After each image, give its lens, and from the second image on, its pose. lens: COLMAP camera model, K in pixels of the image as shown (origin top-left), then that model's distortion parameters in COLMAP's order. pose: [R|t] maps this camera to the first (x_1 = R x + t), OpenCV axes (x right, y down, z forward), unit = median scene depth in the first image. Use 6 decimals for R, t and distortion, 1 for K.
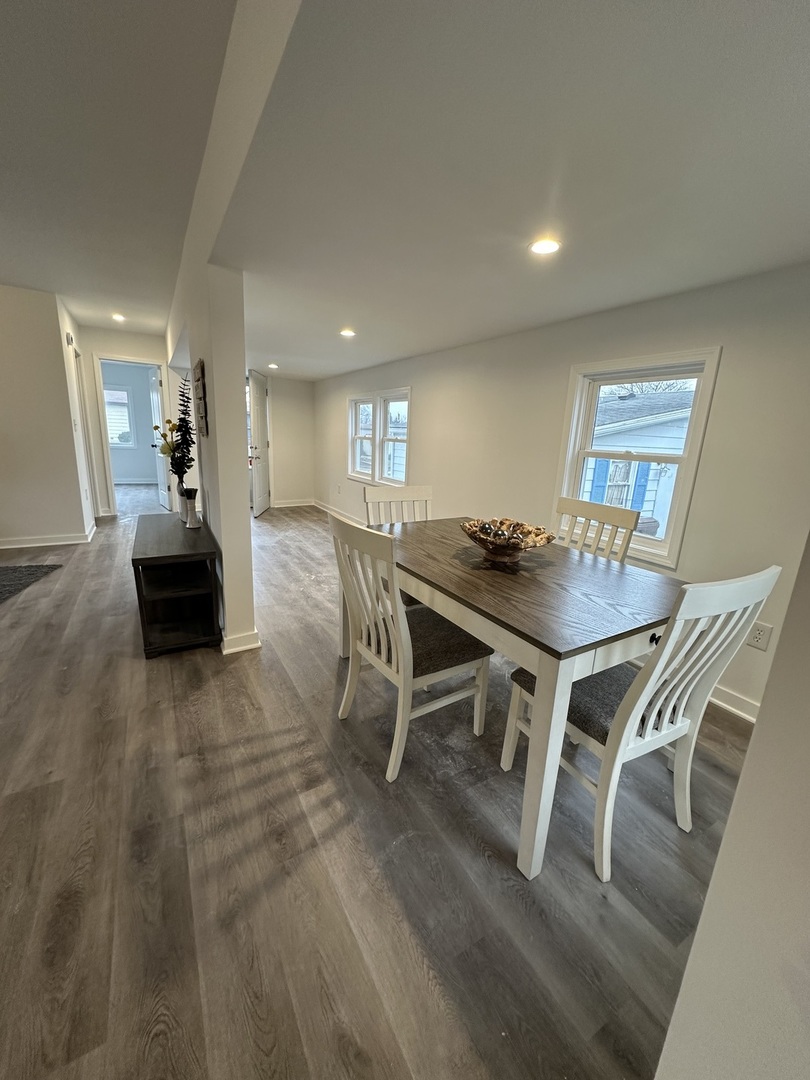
lens RADIAL K [[429.1, 0, 406.2], [0, 429.1, 545.1], [0, 0, 1]] dist [-0.002957, -0.000388]
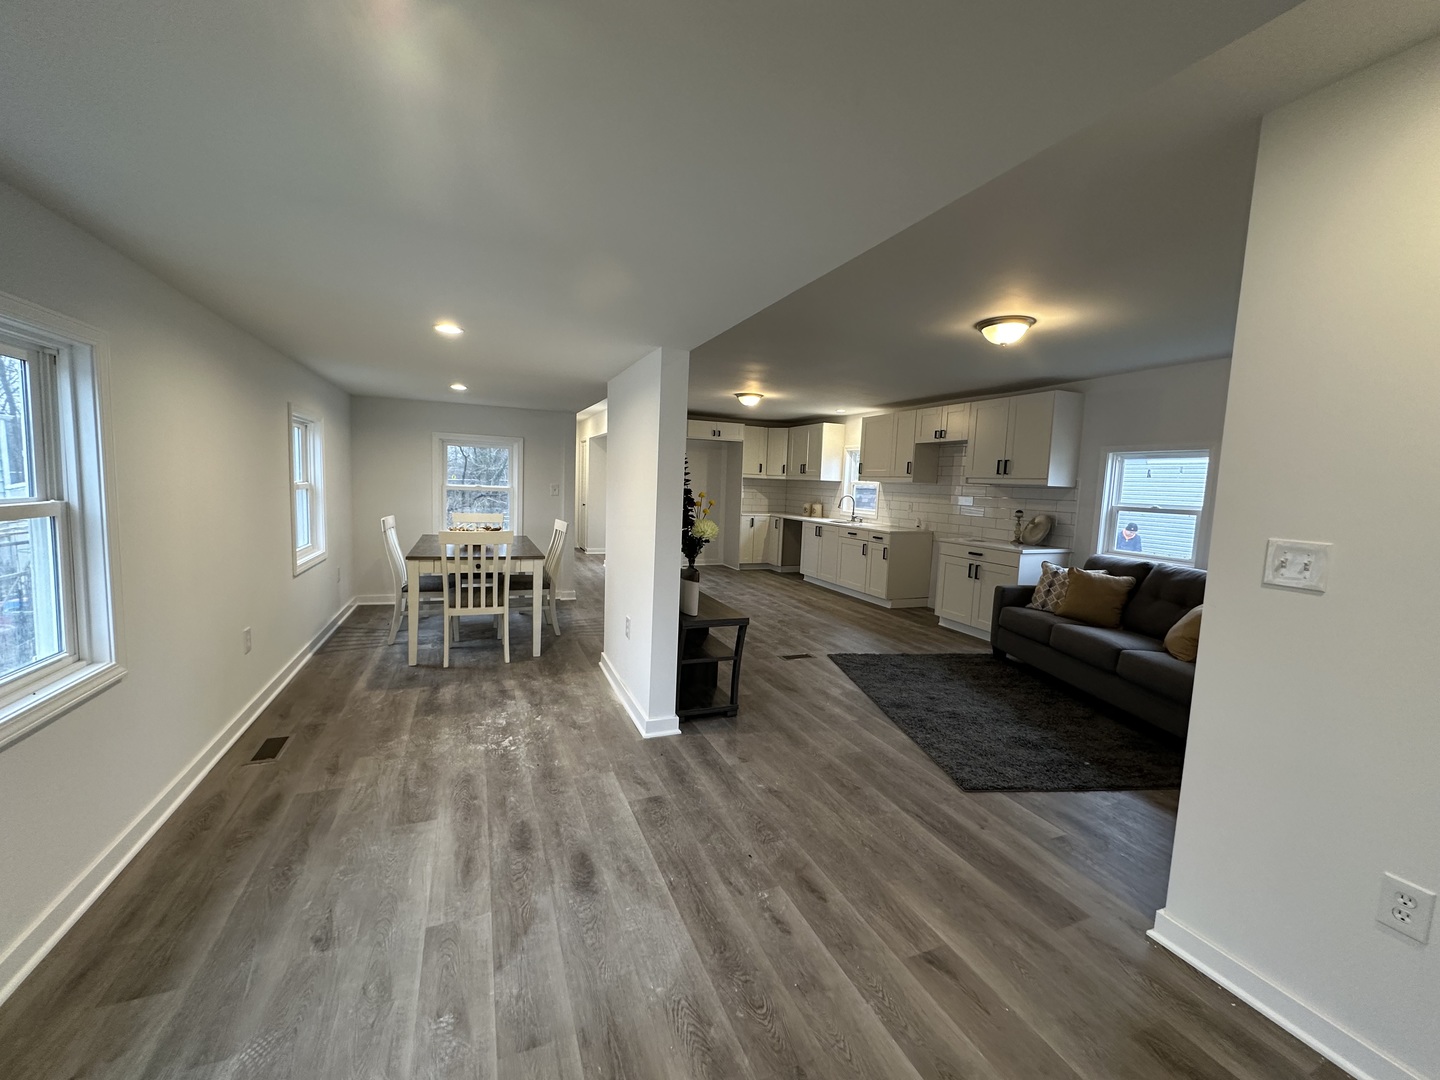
lens RADIAL K [[572.1, 0, 717.3], [0, 572.1, 533.9], [0, 0, 1]] dist [-0.002957, -0.000388]
pose [[-0.987515, -0.100995, 0.120893, -0.778708], [-0.054496, 0.939078, 0.339358, -0.639042], [-0.147801, 0.328532, -0.932857, 2.203297]]
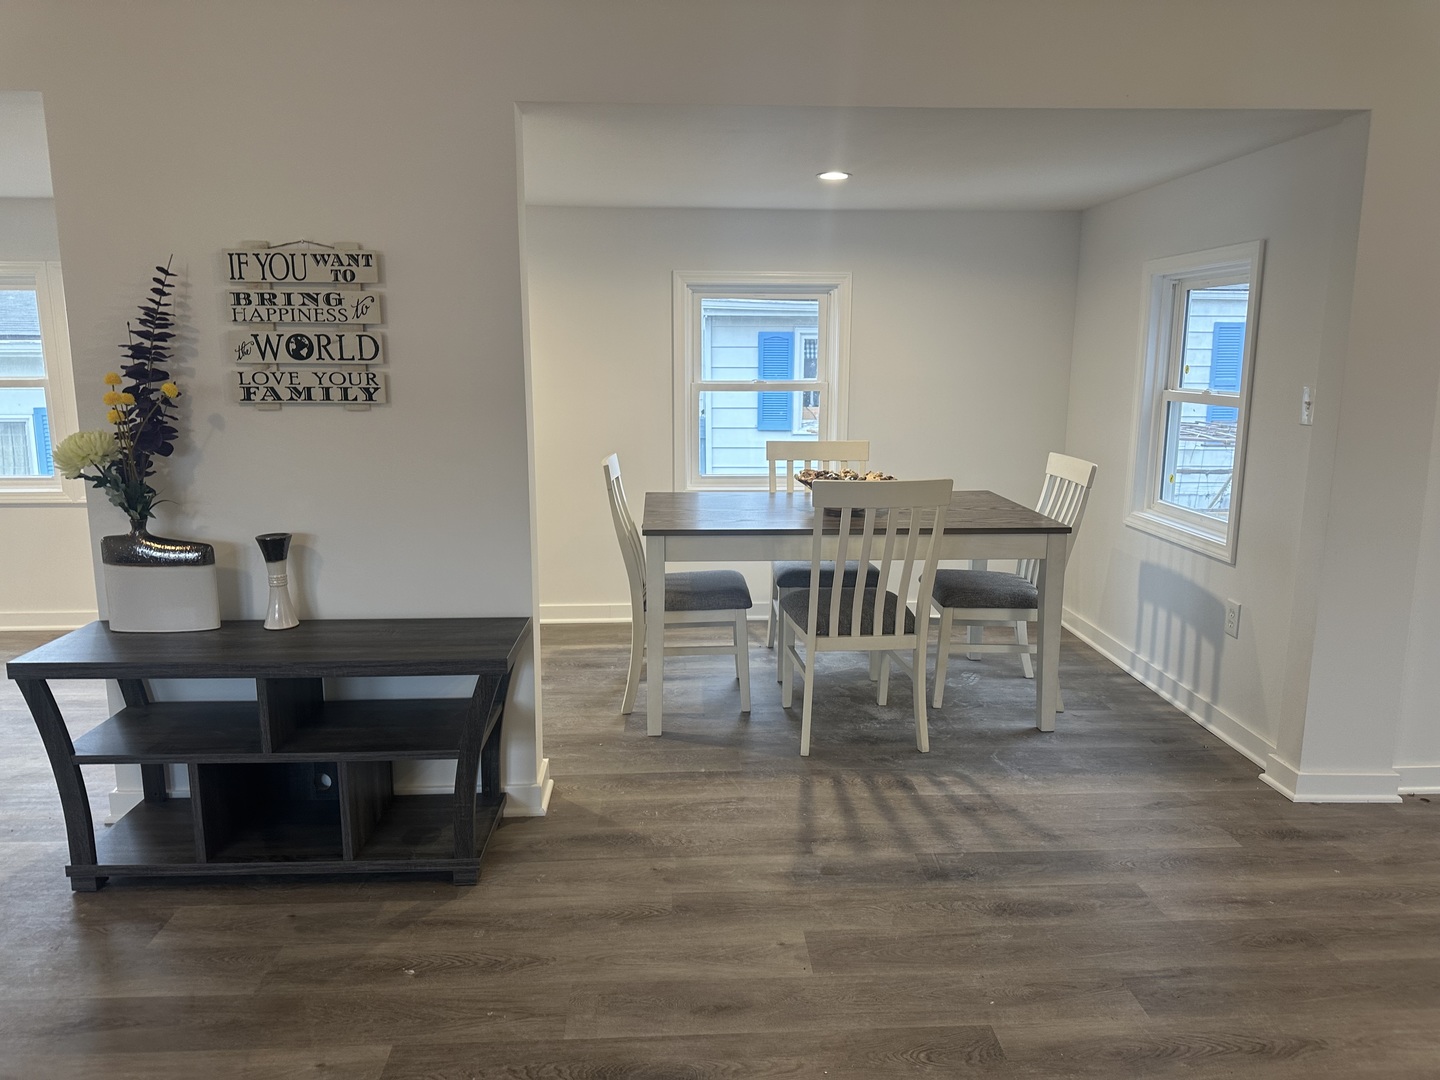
lens RADIAL K [[1013.0, 0, 692.2], [0, 1013.0, 534.4], [0, 0, 1]] dist [-0.003154, -0.011872]
pose [[0.476503, -0.207046, 0.854446, -1.206177], [0.243447, 0.964945, 0.098057, -0.138374], [-0.844795, 0.161288, 0.510203, 0.143576]]
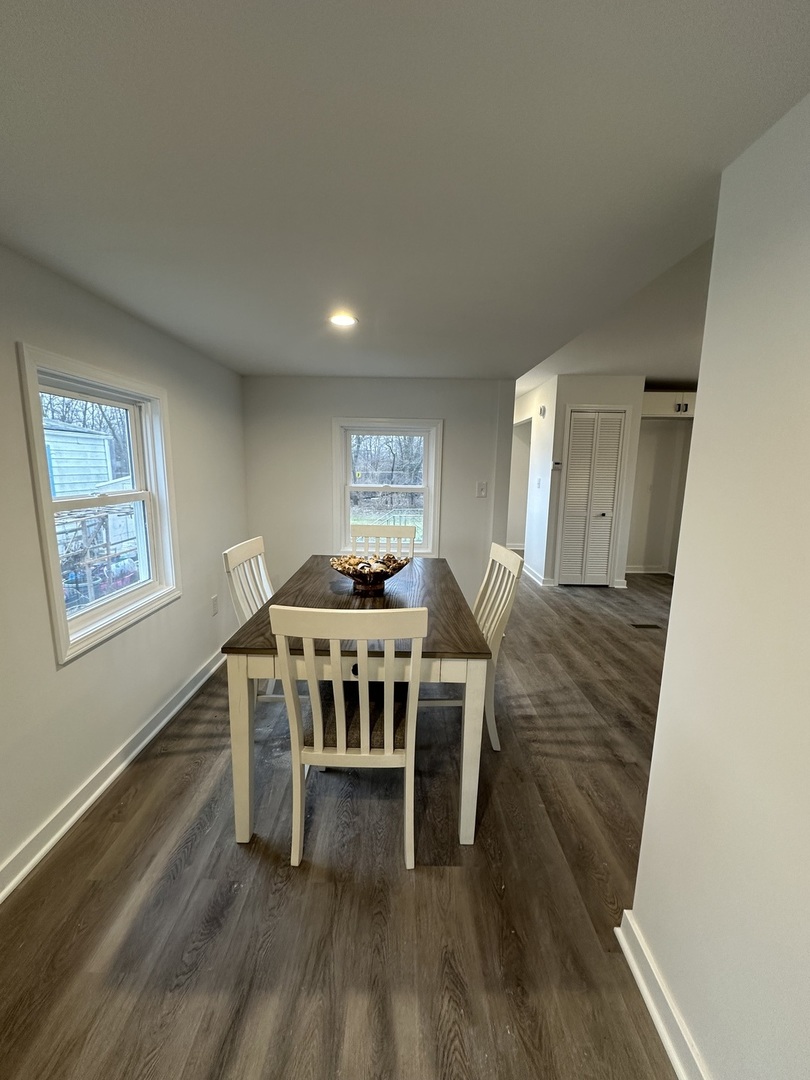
lens RADIAL K [[429.1, 0, 408.2], [0, 429.1, 541.0], [0, 0, 1]] dist [-0.002957, -0.000388]
pose [[-0.866103, -0.149857, 0.476874, -0.281860], [0.064368, 0.912626, 0.403696, -0.379949], [-0.495704, 0.380338, -0.780782, 1.262437]]
